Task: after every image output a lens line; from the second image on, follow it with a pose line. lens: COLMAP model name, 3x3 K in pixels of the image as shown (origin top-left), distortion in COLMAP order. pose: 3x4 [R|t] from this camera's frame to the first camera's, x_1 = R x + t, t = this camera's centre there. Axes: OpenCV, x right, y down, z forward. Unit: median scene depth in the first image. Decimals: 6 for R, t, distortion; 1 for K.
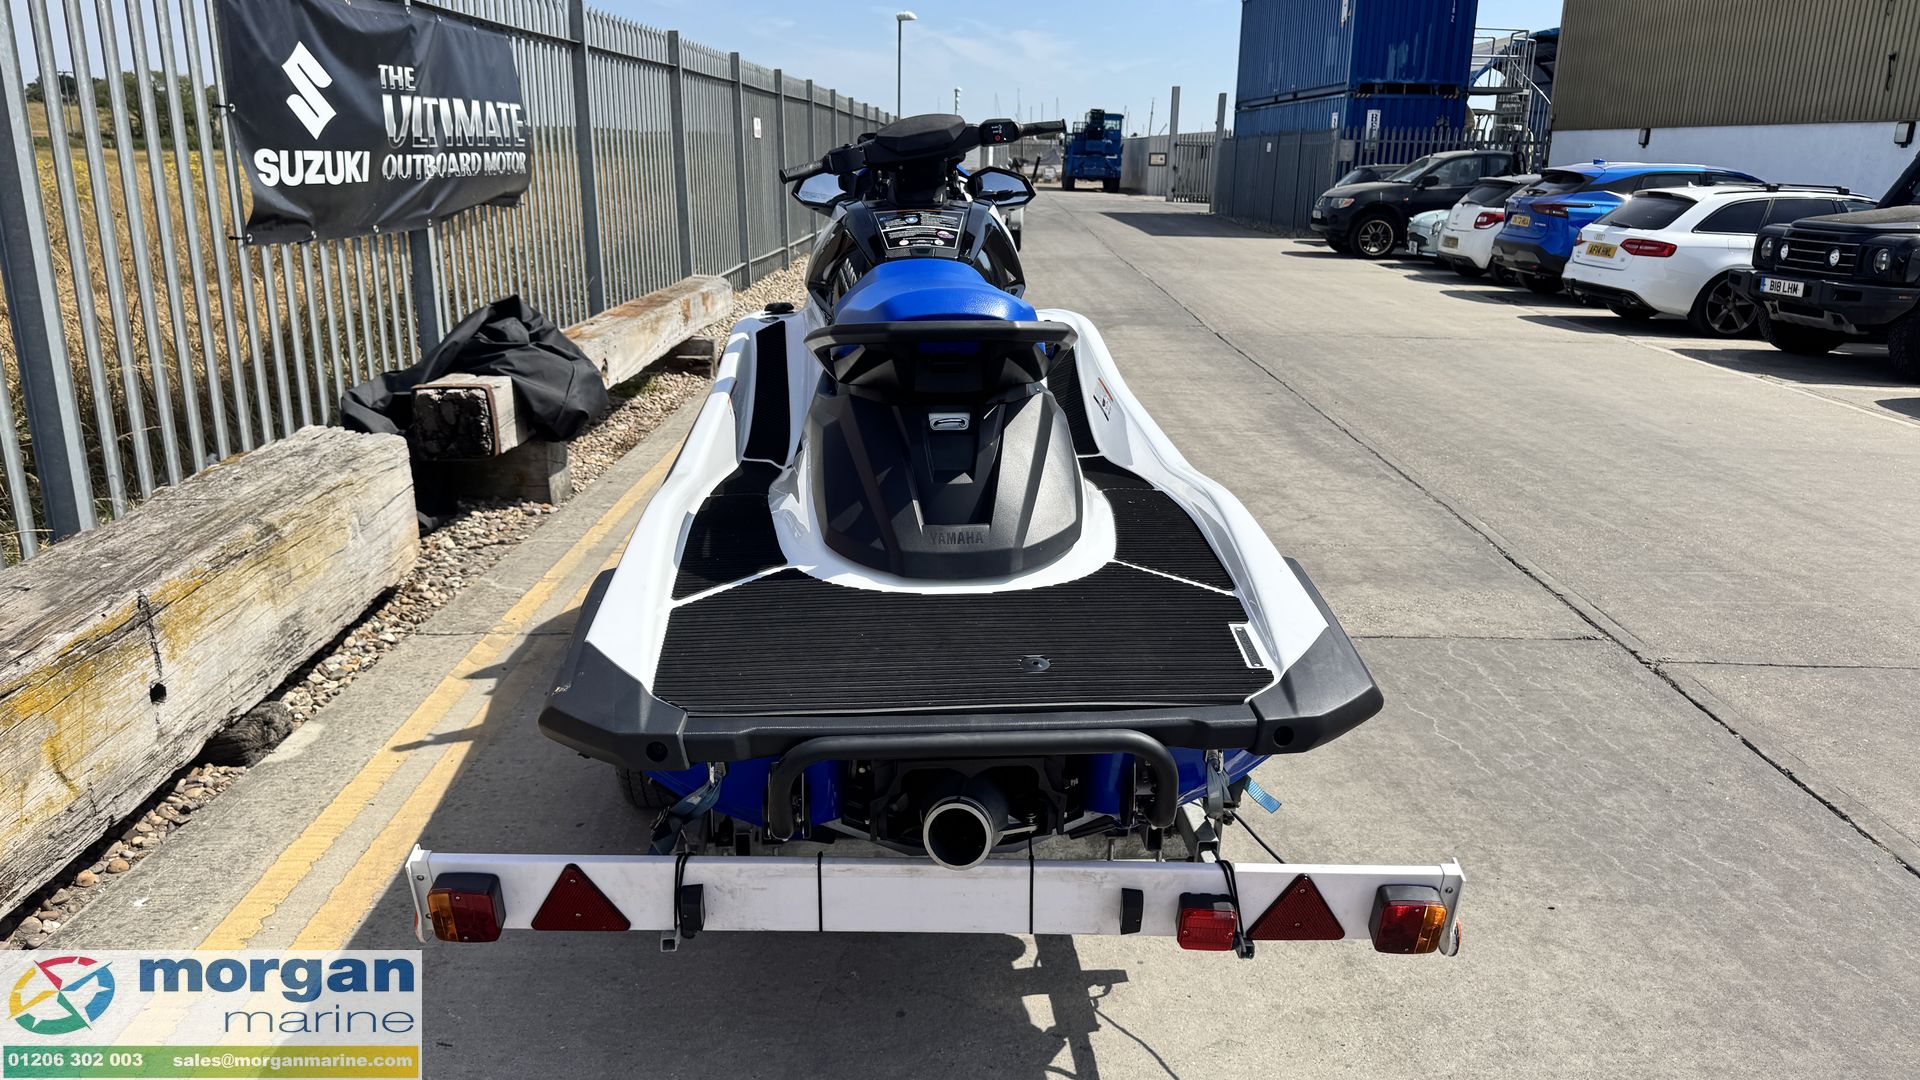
lens RADIAL K [[1350.0, 0, 968.6], [0, 1350.0, 535.0], [0, 0, 1]] dist [0.064678, -0.093294]
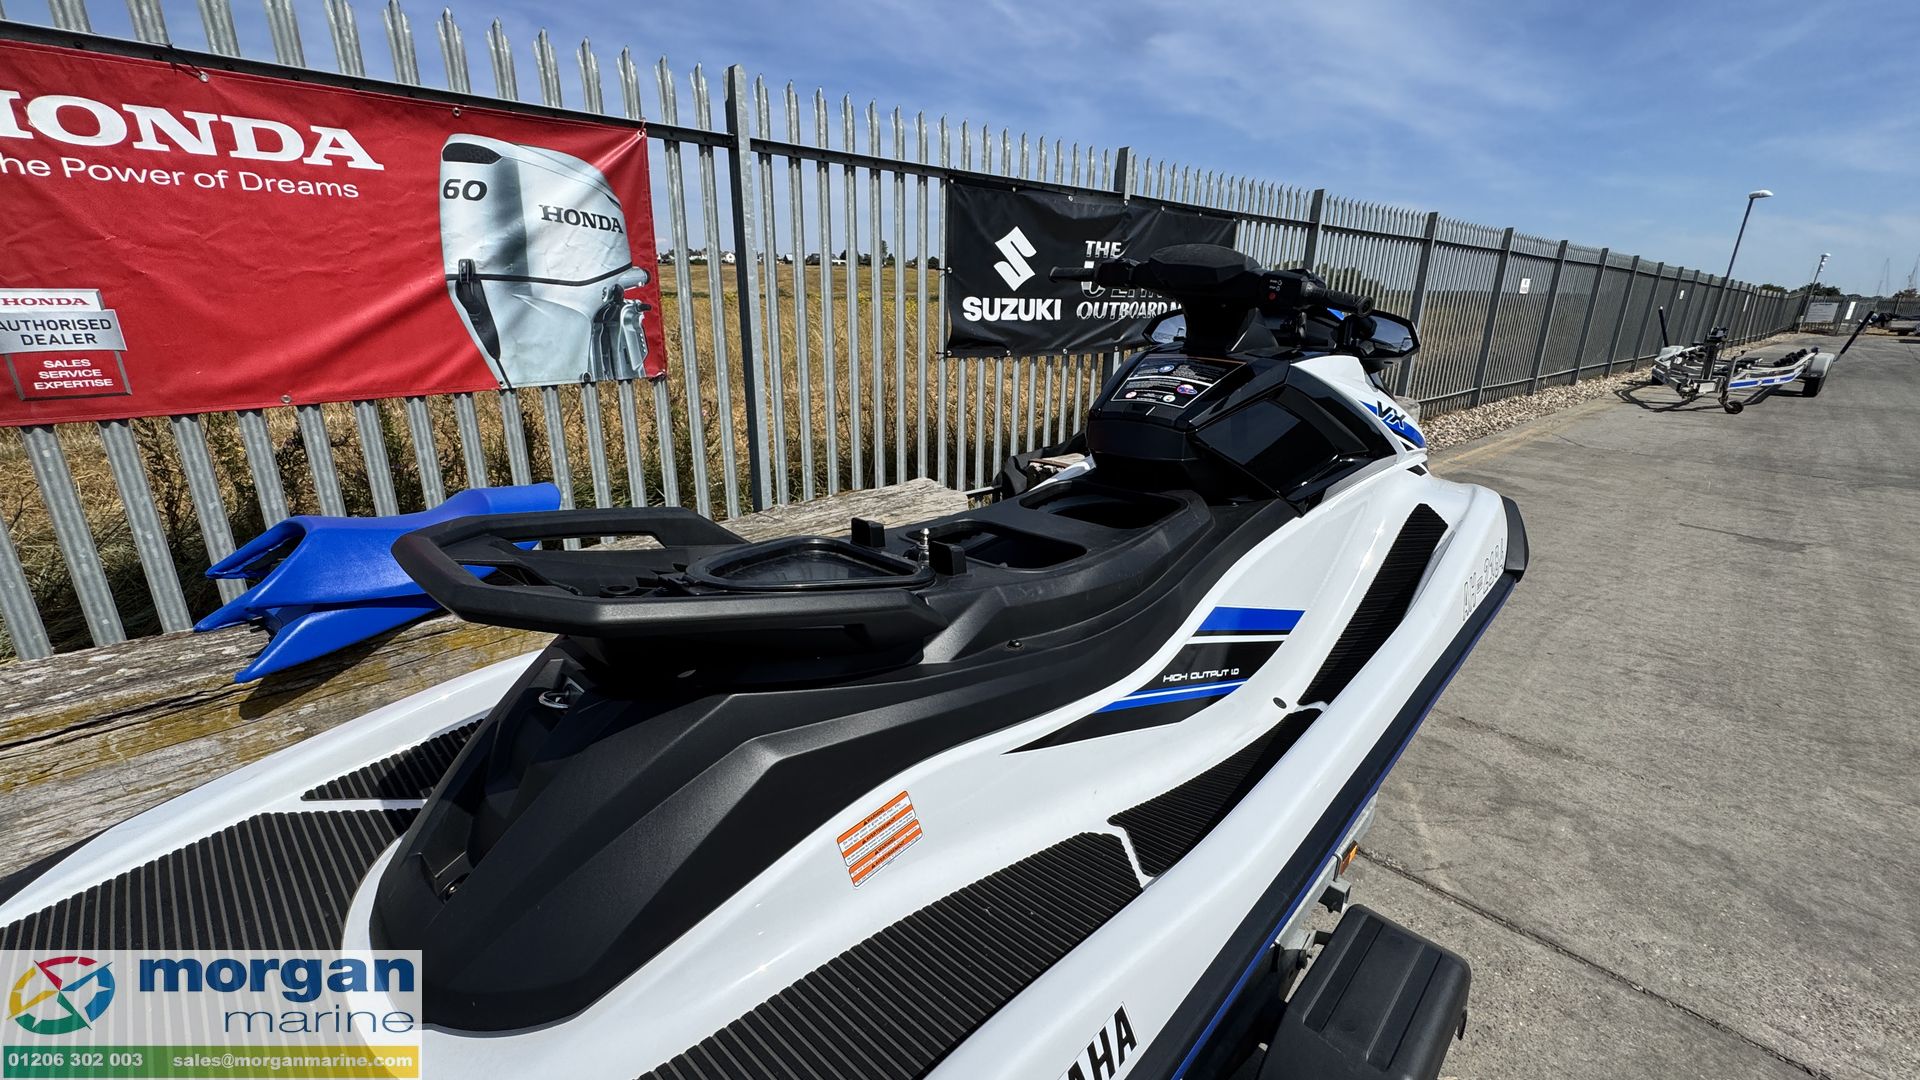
lens RADIAL K [[767.6, 0, 960.4], [0, 767.6, 536.9], [0, 0, 1]] dist [-0.004044, 0.000422]
pose [[0.672054, 0.220587, -0.706884, 0.129141], [-0.207363, 0.972469, 0.106319, -0.088123], [0.710876, 0.075130, 0.699293, 0.328643]]
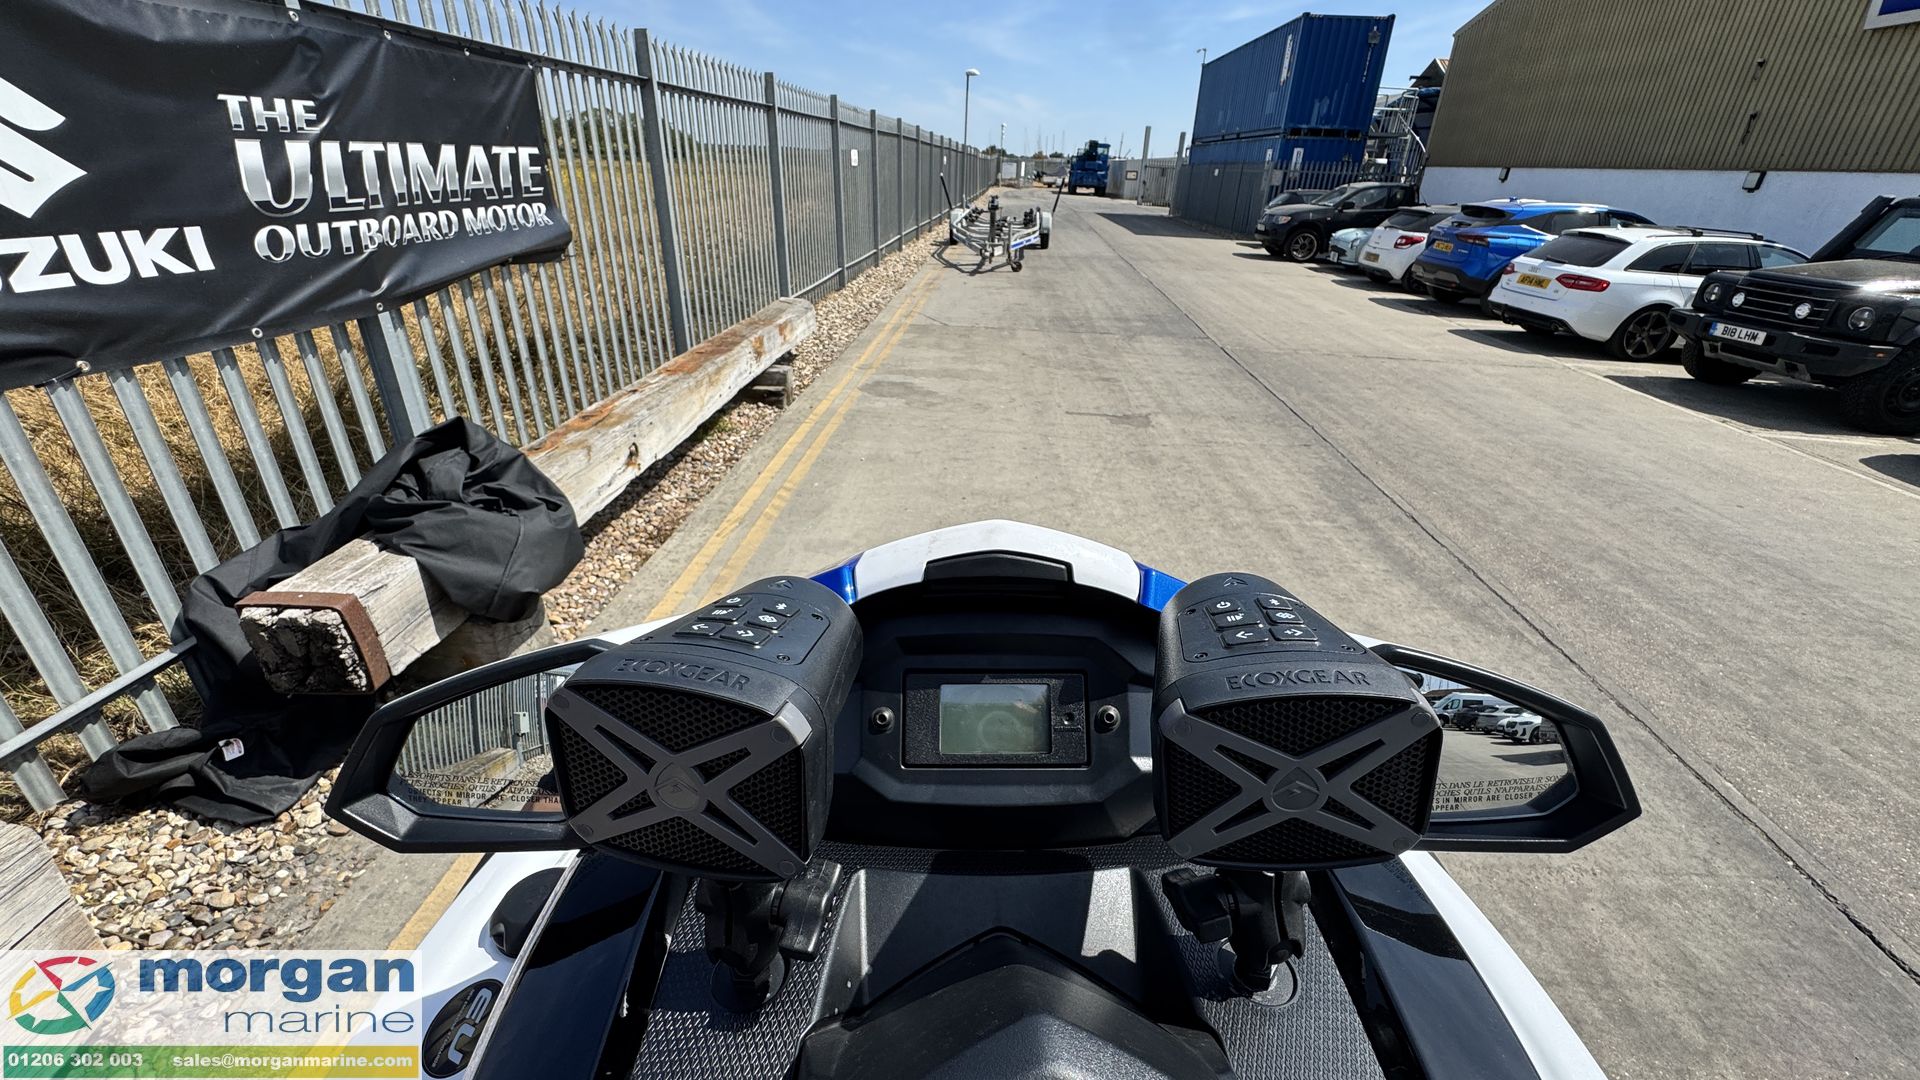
lens RADIAL K [[770.6, 0, 962.1], [0, 770.6, 538.0], [0, 0, 1]] dist [-0.004283, 0.000115]
pose [[0.998473, 0.037591, -0.040483, -0.026289], [-0.029926, 0.984005, 0.175611, -0.192988], [0.046437, -0.174131, 0.983627, 0.566222]]
